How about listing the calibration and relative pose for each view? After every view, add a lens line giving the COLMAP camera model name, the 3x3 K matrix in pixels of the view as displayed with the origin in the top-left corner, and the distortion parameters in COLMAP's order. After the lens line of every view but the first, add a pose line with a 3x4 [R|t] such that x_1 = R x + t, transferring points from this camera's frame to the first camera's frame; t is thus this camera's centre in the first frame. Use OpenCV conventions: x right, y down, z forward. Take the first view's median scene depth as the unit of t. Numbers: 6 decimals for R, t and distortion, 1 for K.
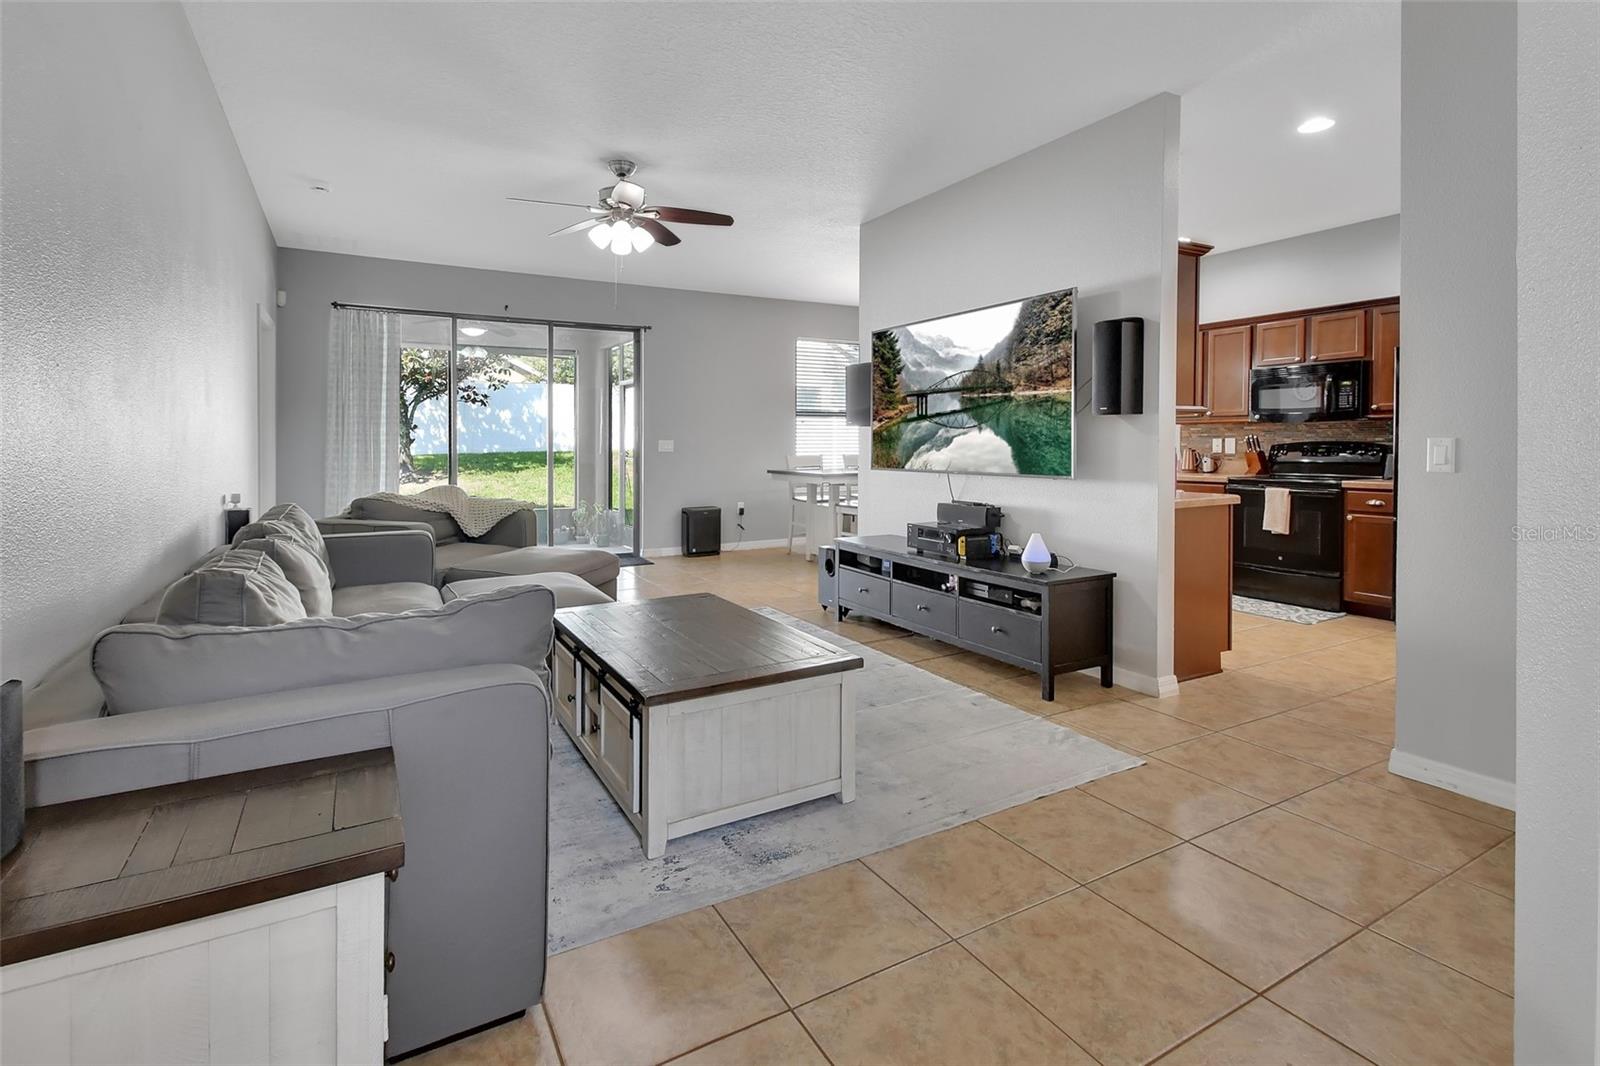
lens RADIAL K [[727.2, 0, 784.6], [0, 727.2, 462.4], [0, 0, 1]] dist [0.032589, -0.014064]
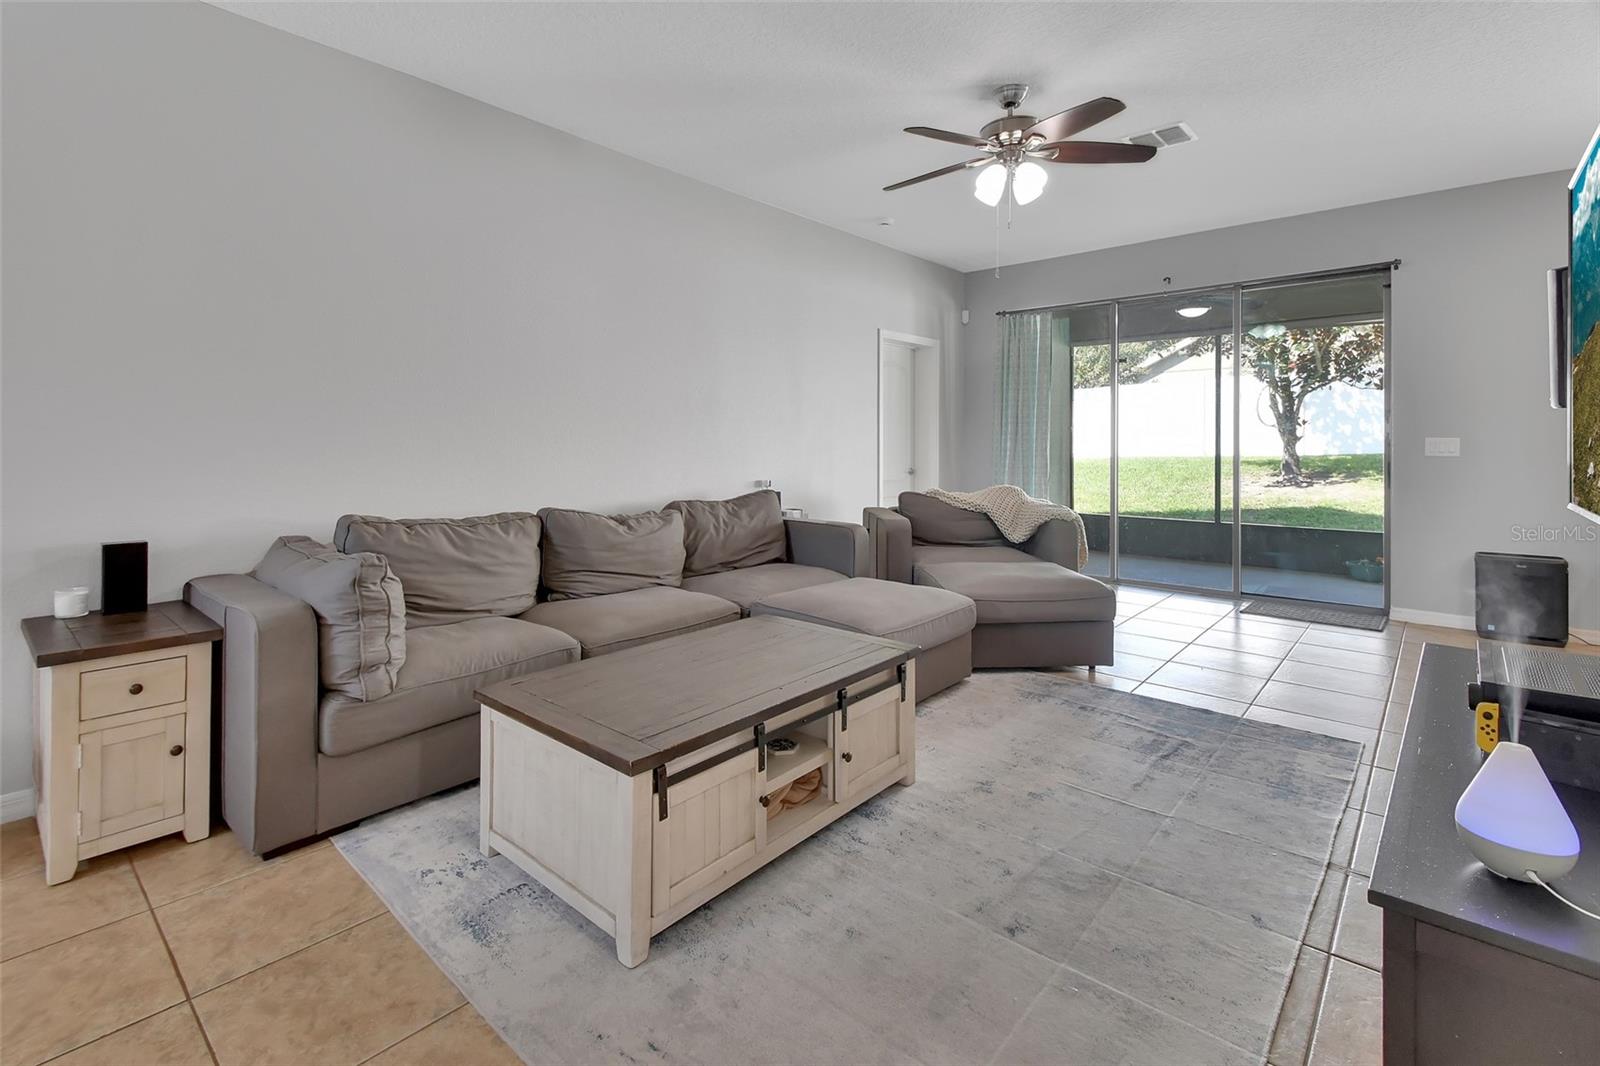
lens RADIAL K [[727.2, 0, 784.6], [0, 727.2, 462.4], [0, 0, 1]] dist [0.032589, -0.014064]
pose [[0.334492, 0.028047, -0.941981, 0.397299], [-0.024616, 0.999476, 0.021018, -0.014988], [0.942077, 0.016158, 0.335007, 0.457953]]
